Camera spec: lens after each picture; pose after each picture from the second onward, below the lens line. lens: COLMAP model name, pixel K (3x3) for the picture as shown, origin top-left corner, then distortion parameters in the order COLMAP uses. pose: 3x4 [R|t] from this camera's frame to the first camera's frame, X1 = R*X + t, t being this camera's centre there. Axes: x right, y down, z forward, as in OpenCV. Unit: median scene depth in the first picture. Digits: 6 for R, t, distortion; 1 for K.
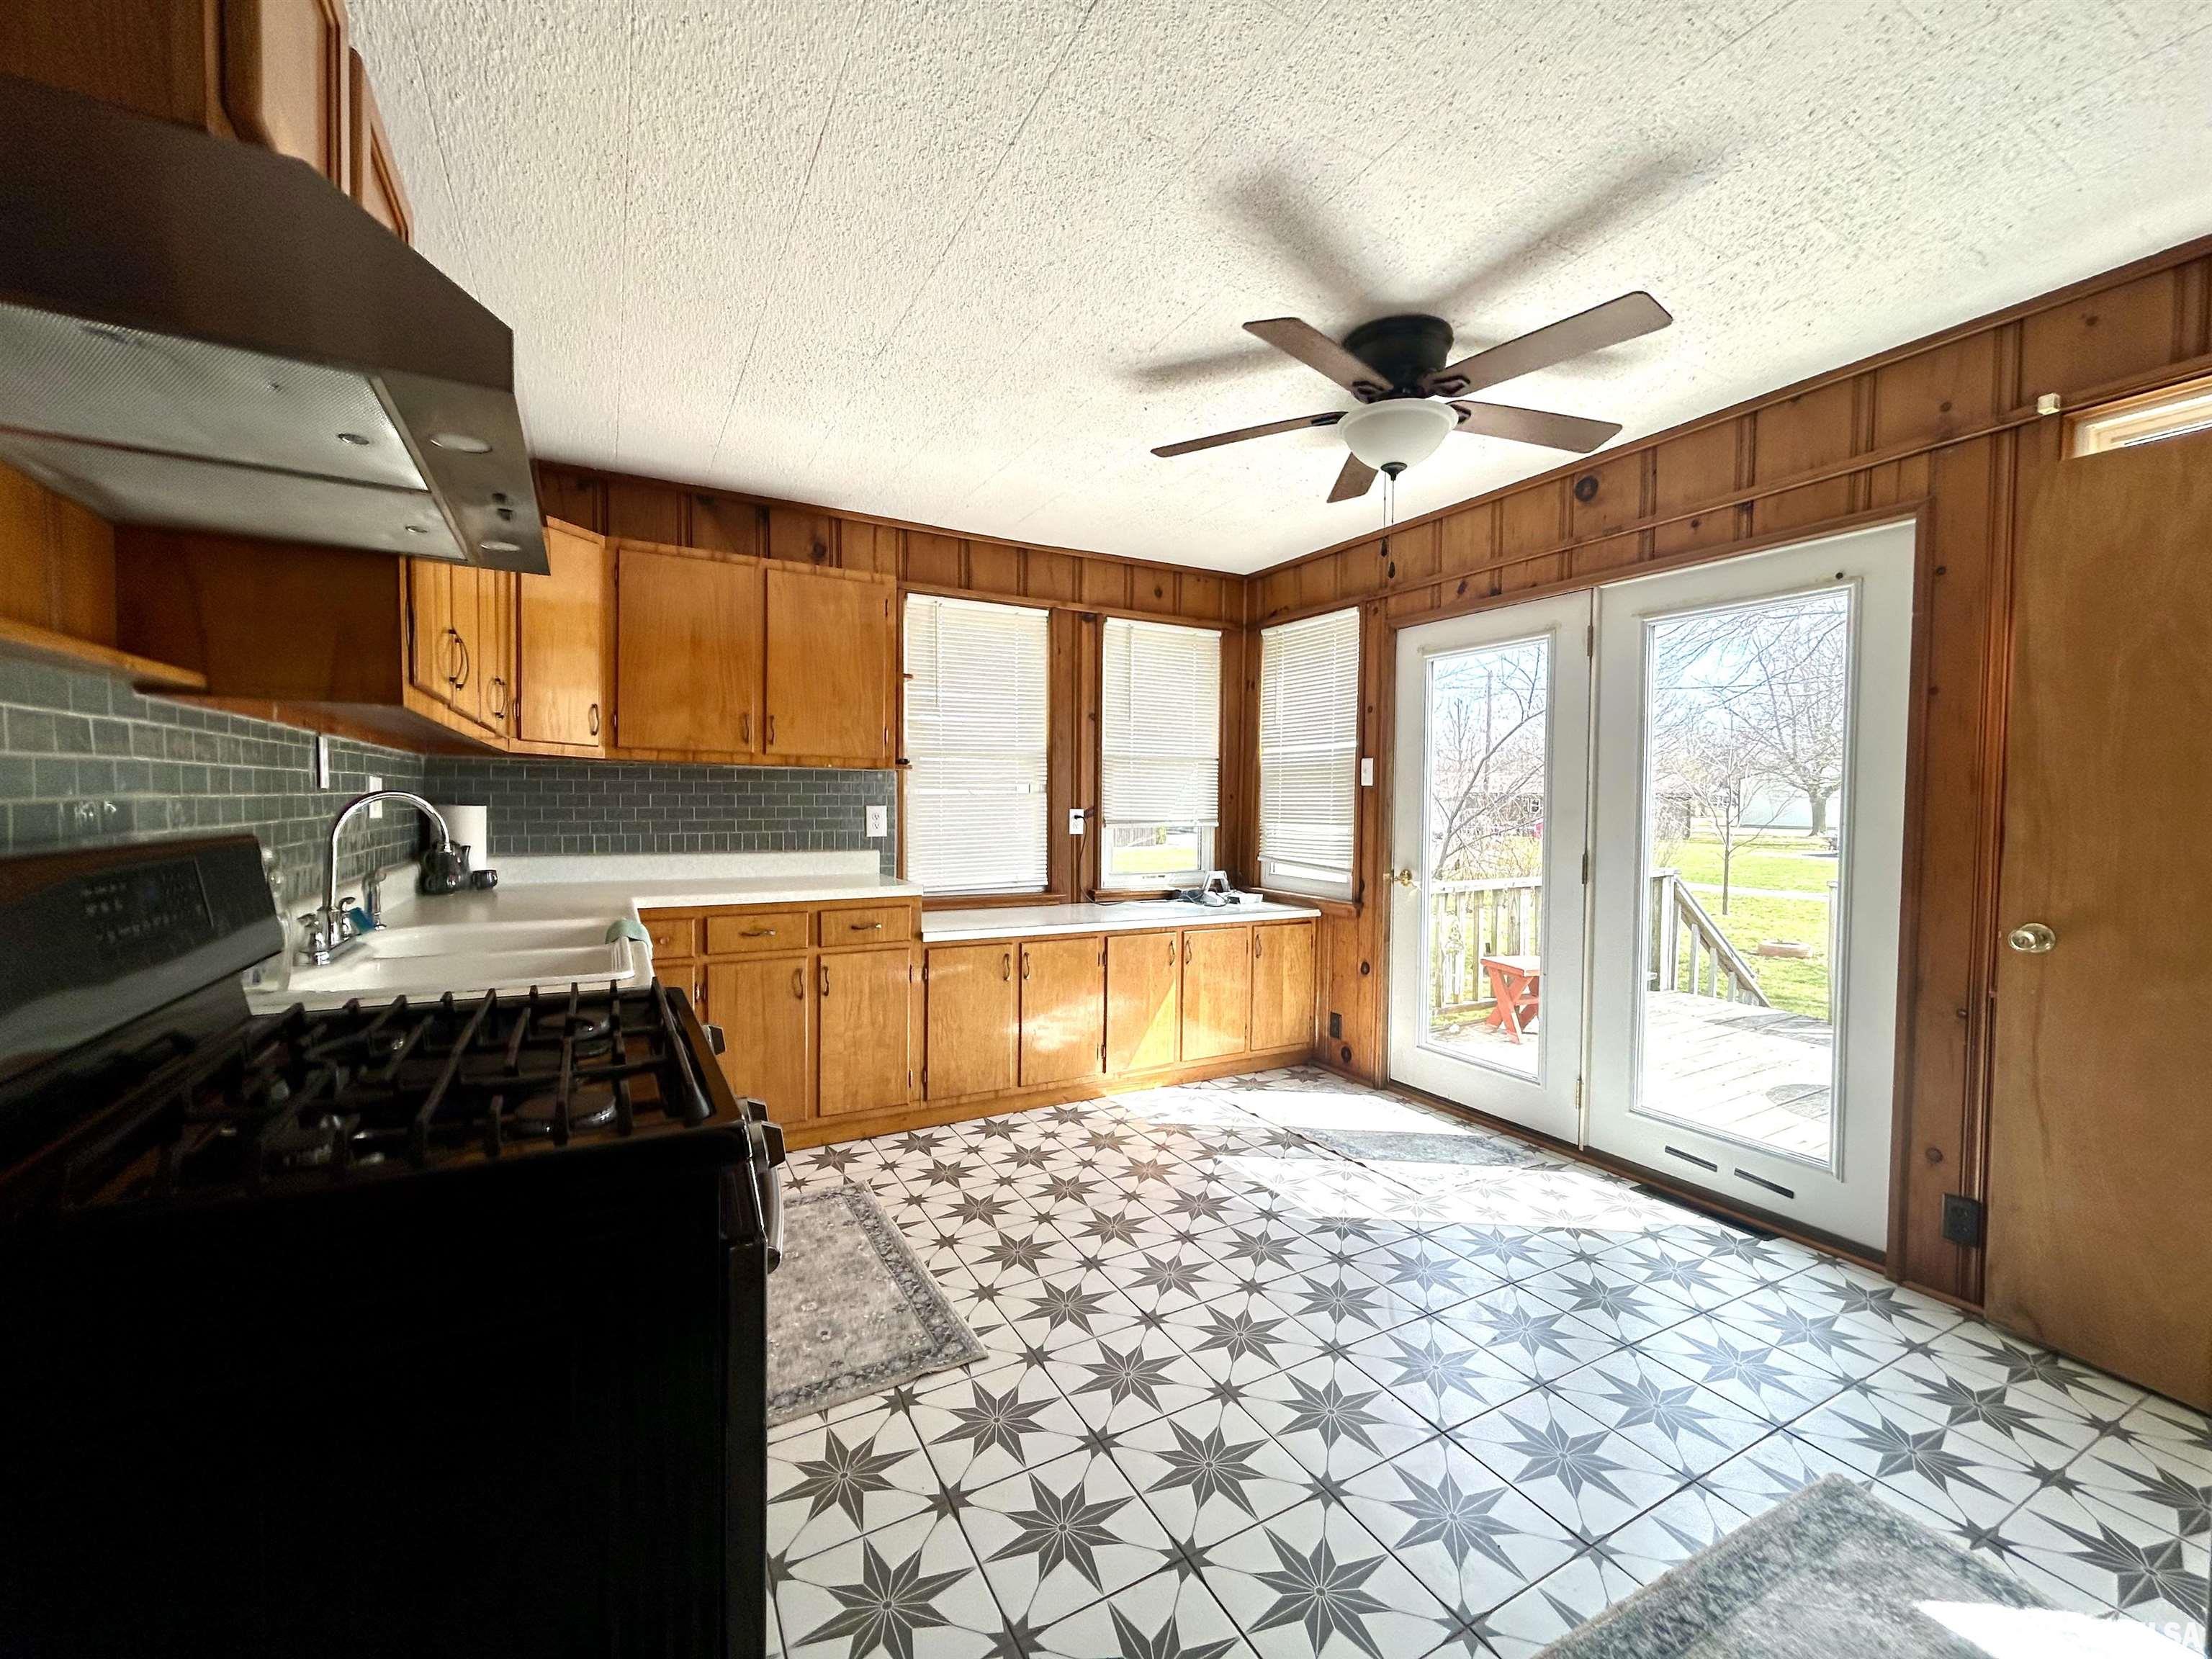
lens RADIAL K [[900.3, 0, 1104.9], [0, 900.3, 821.4], [0, 0, 1]] dist [0.000977, 0.000197]
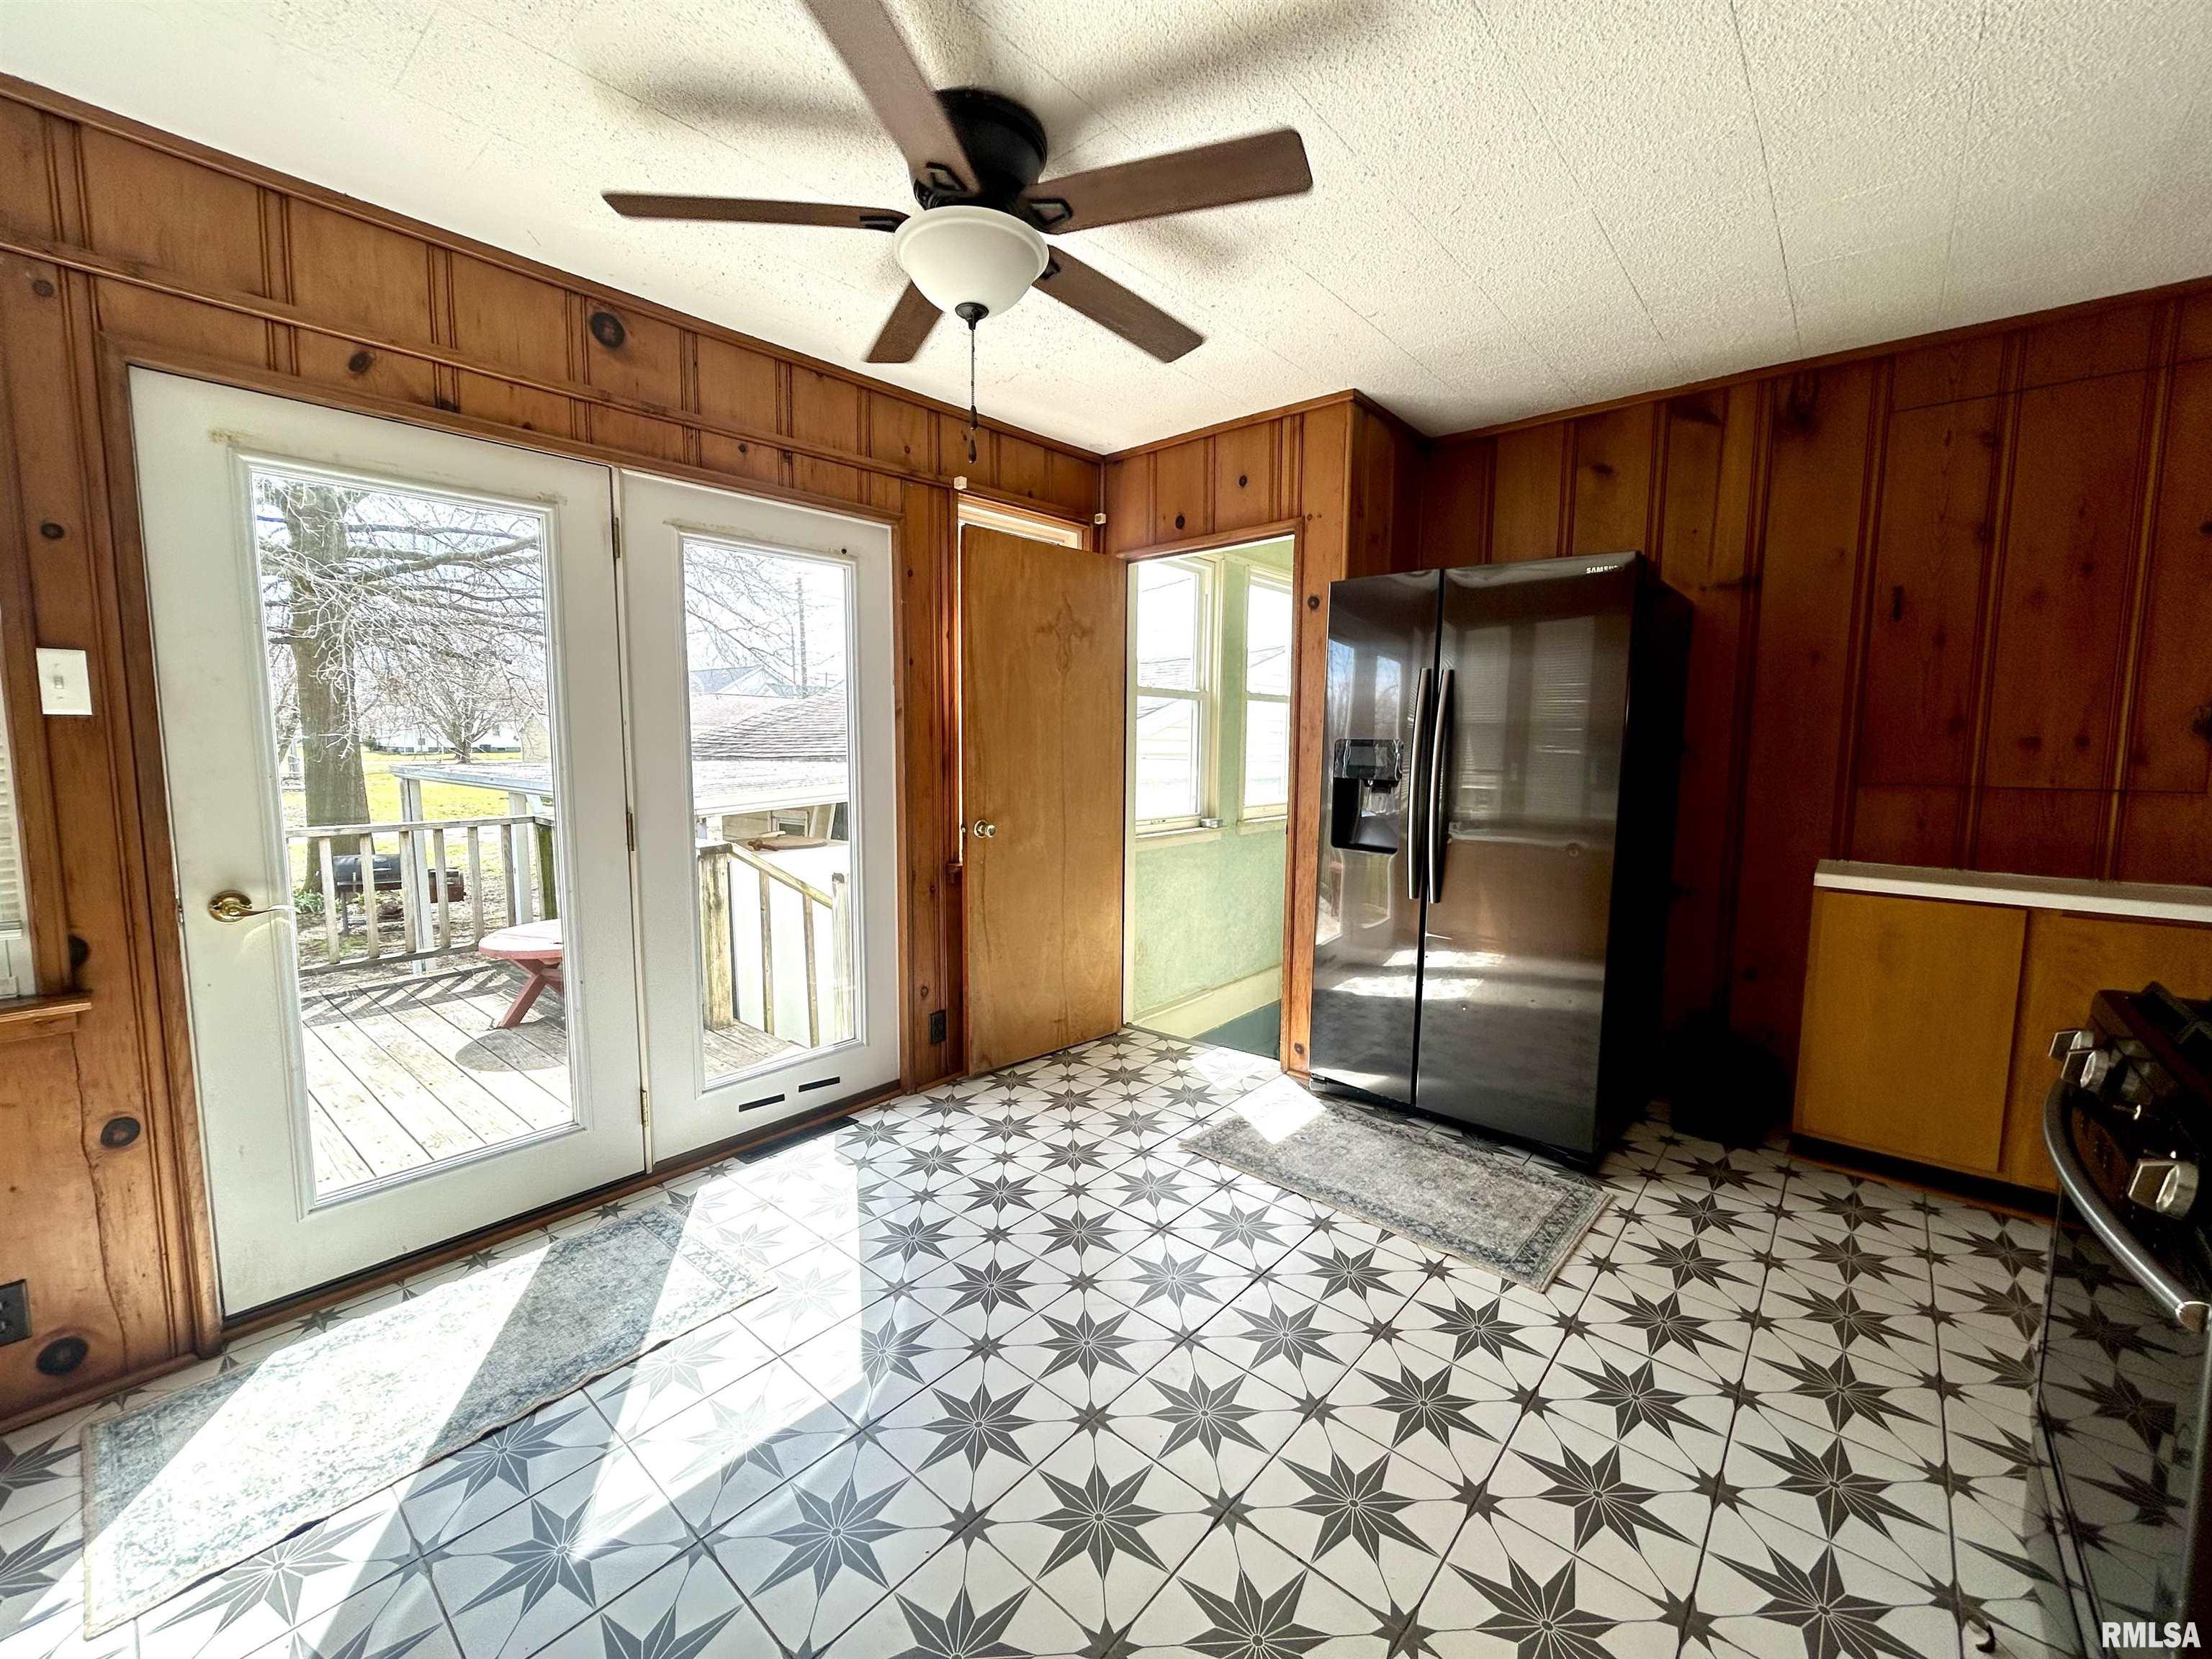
lens RADIAL K [[893.8, 0, 1099.9], [0, 893.8, 825.2], [0, 0, 1]] dist [-0.000374, 0.000066]
pose [[-0.341255, -0.103120, 0.934297, -0.335239], [0.015342, 0.993221, 0.115228, -0.037018], [-0.939846, 0.053656, -0.337359, 0.861190]]
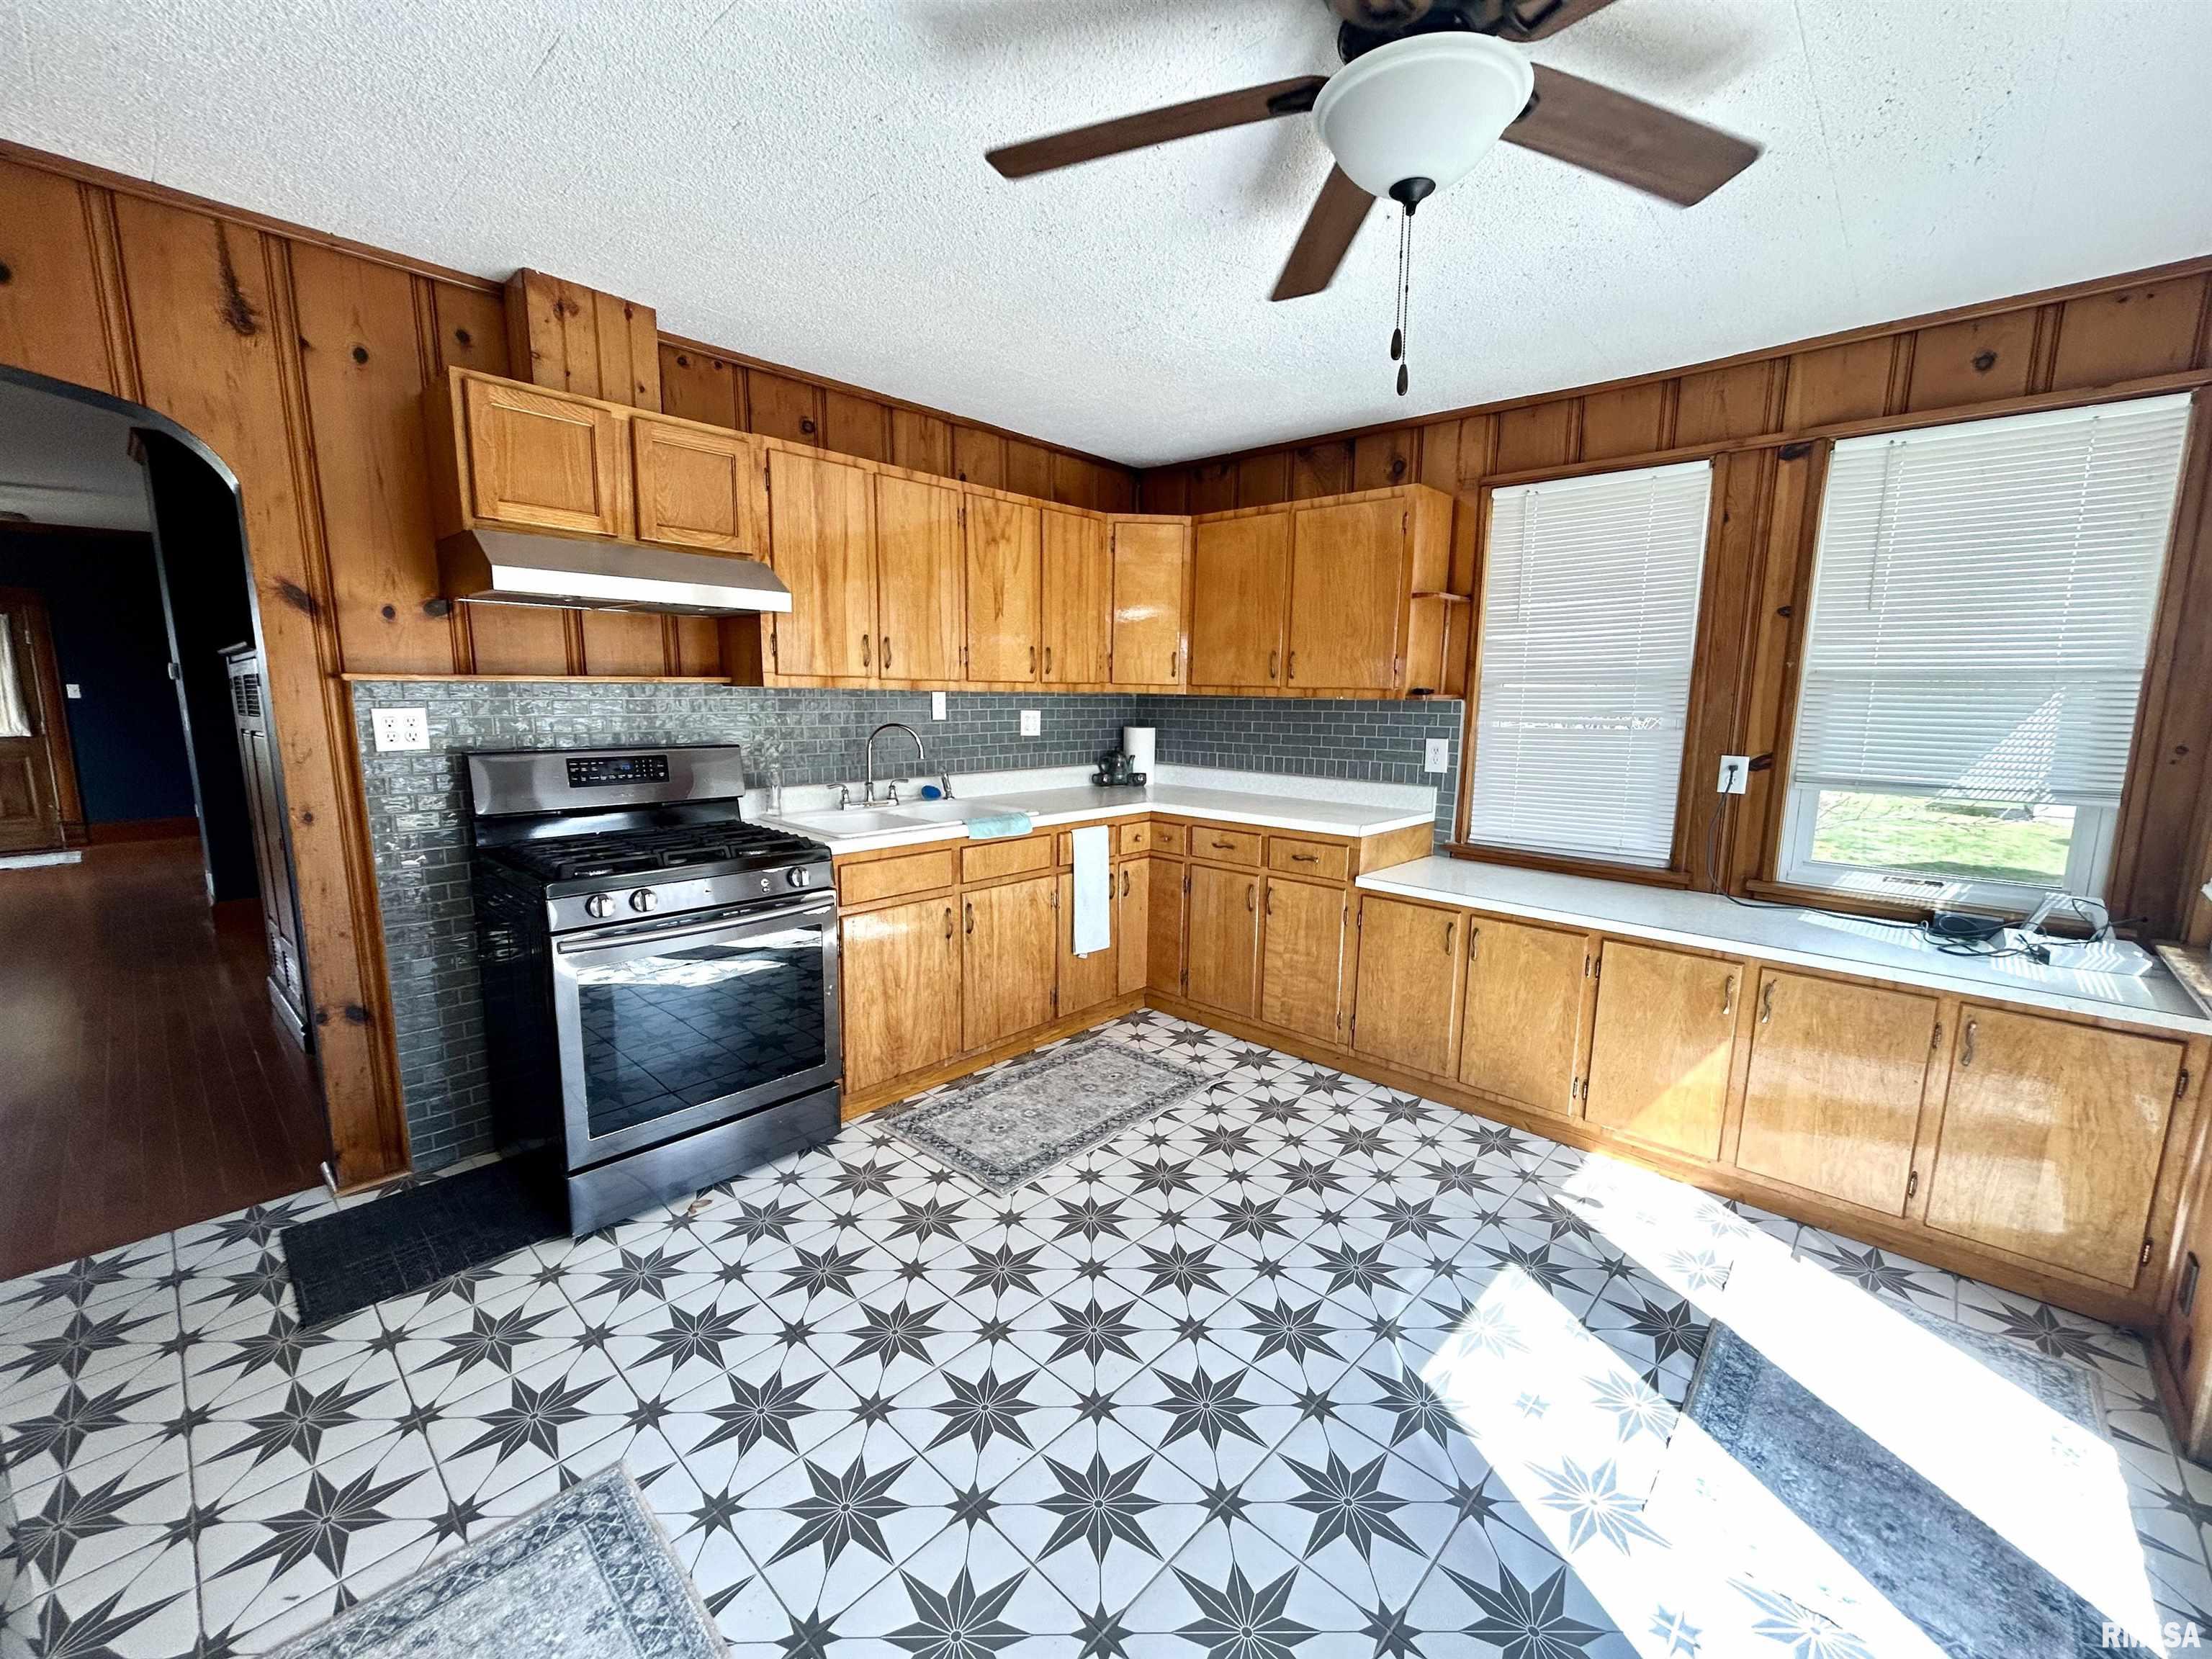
lens RADIAL K [[898.1, 0, 1101.7], [0, 898.1, 828.8], [0, 0, 1]] dist [-0.001056, 0.000349]
pose [[0.308285, 0.138464, -0.941163, 0.617604], [-0.033260, 0.990314, 0.134801, -0.046189], [0.950712, -0.010254, 0.309905, 0.467107]]
